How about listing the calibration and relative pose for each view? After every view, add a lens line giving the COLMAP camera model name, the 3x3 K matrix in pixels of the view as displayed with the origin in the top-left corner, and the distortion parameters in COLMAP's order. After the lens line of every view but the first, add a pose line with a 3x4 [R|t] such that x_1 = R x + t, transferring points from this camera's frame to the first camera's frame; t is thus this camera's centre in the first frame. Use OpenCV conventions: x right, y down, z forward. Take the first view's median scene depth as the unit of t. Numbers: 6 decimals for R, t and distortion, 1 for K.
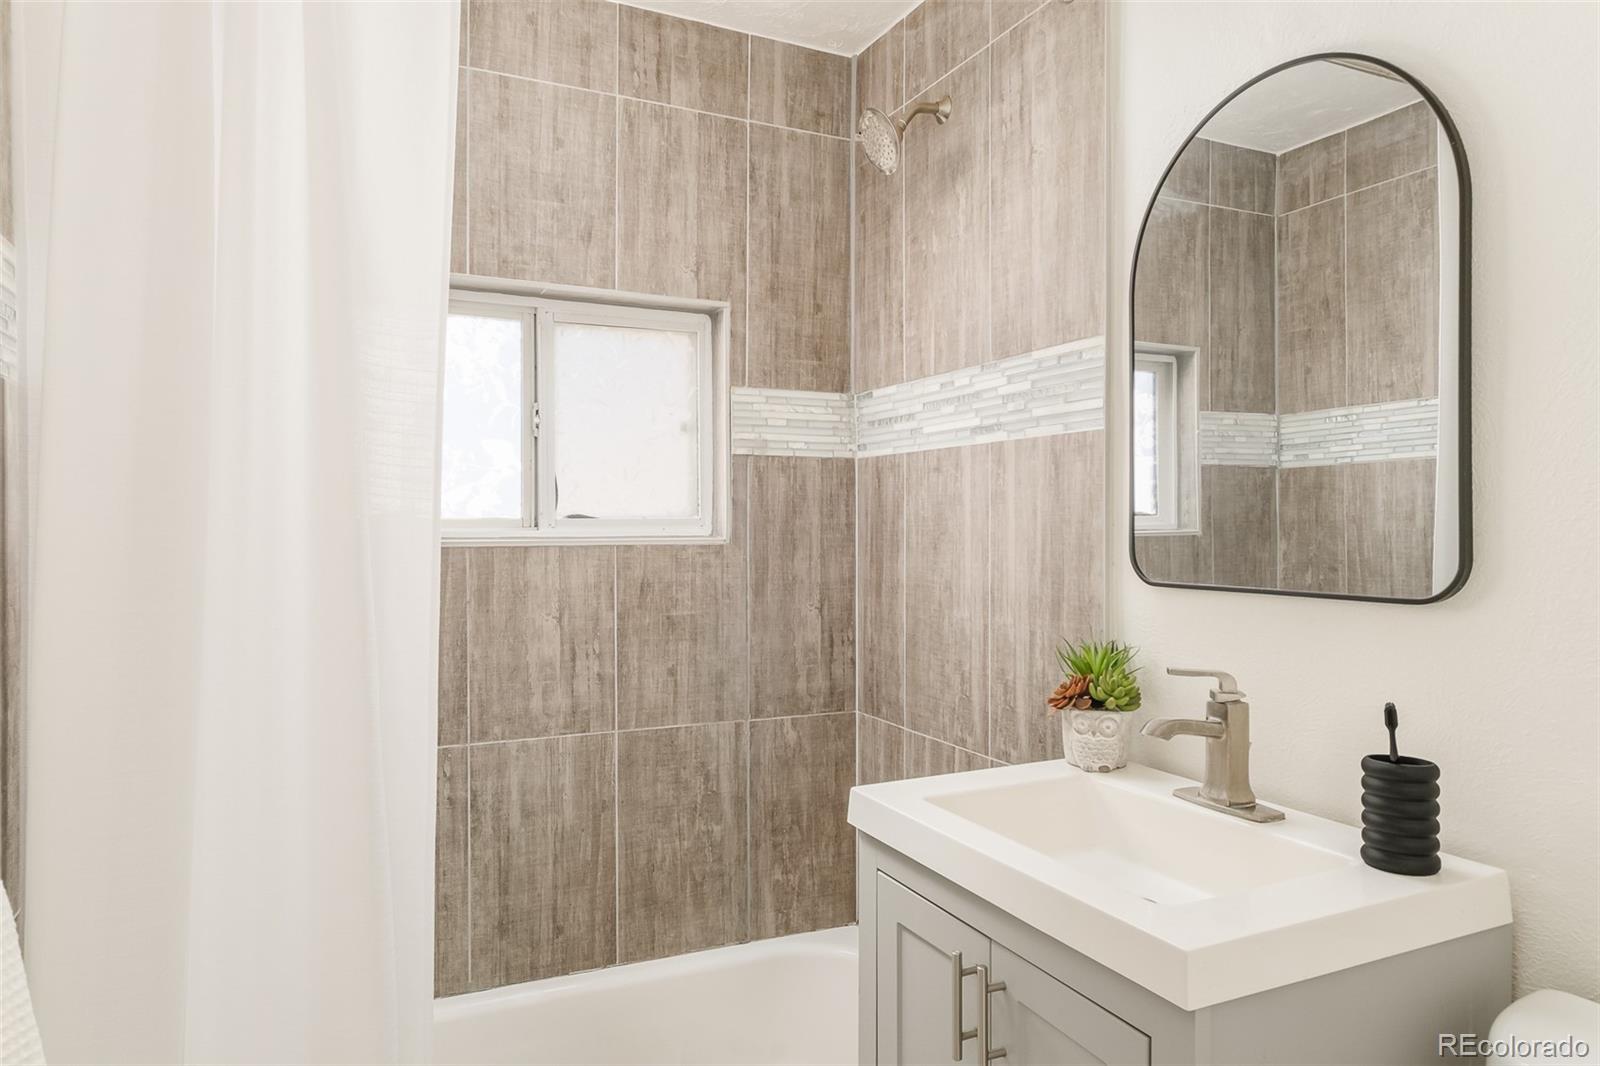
lens RADIAL K [[1022.0, 0, 773.8], [0, 1022.0, 523.4], [0, 0, 1]] dist [-0.003902, 0.014441]
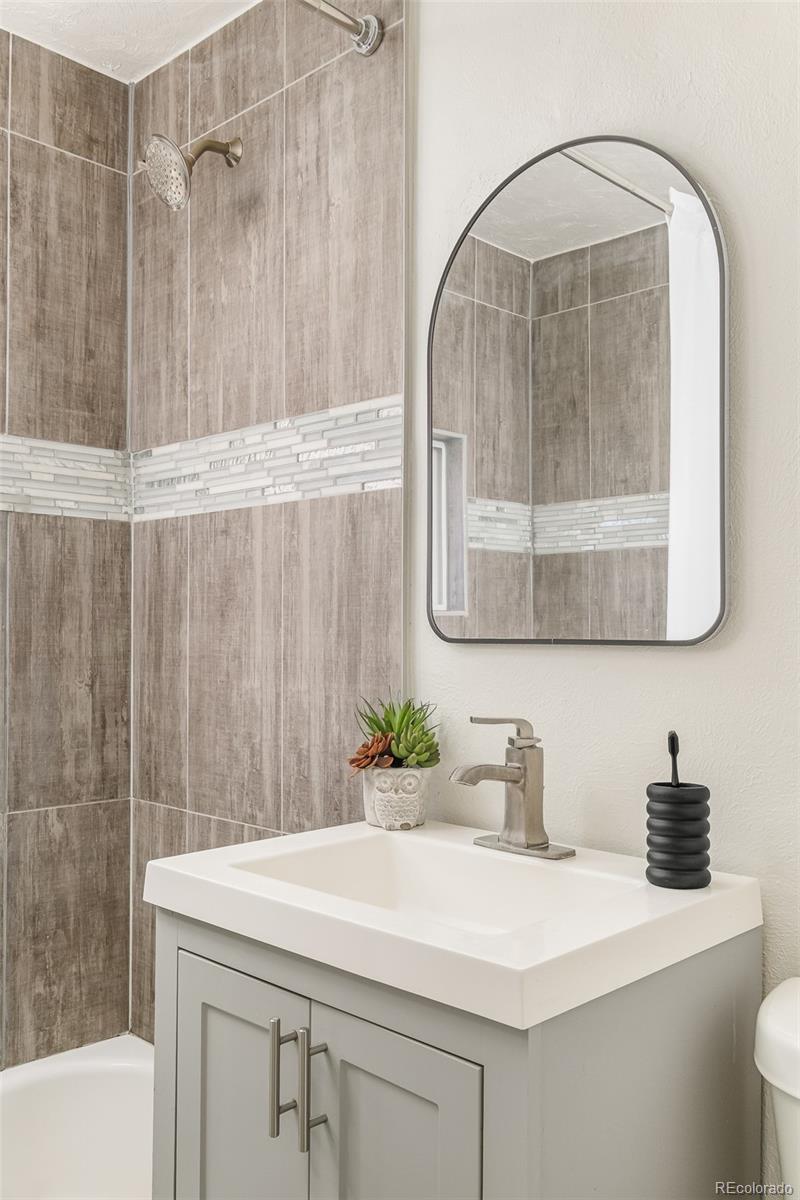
lens RADIAL K [[1051.5, 0, 401.4], [0, 1051.5, 623.3], [0, 0, 1]] dist [0.002213, 0.042273]
pose [[0.933424, 0.007028, 0.358707, -0.034847], [-0.002613, 0.999915, -0.012790, 0.041996], [-0.358767, 0.011001, 0.933362, 0.035536]]
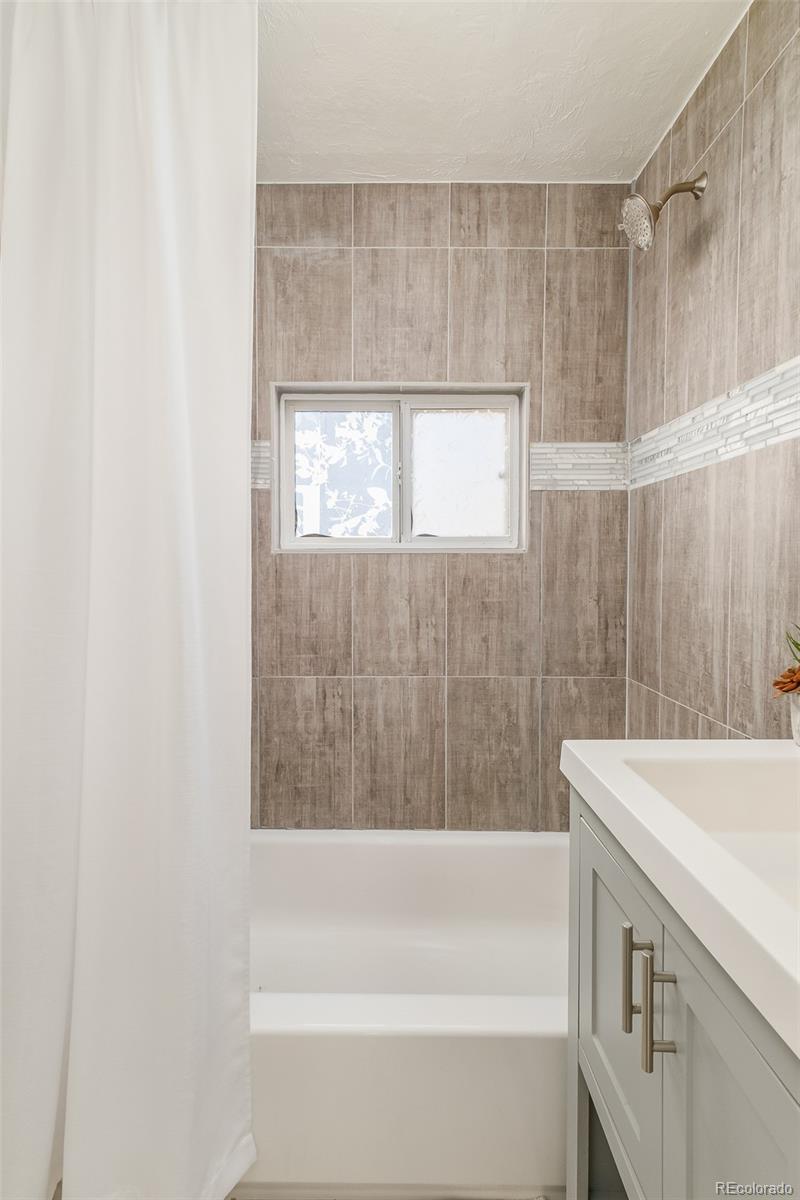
lens RADIAL K [[532.0, 0, 404.6], [0, 532.0, 582.1], [0, 0, 1]] dist [0.013777, 0.001428]
pose [[0.909377, 0.013242, -0.415763, 0.114368], [-0.001855, 0.999612, 0.027778, 0.041450], [0.415969, -0.024490, 0.909049, 0.258457]]
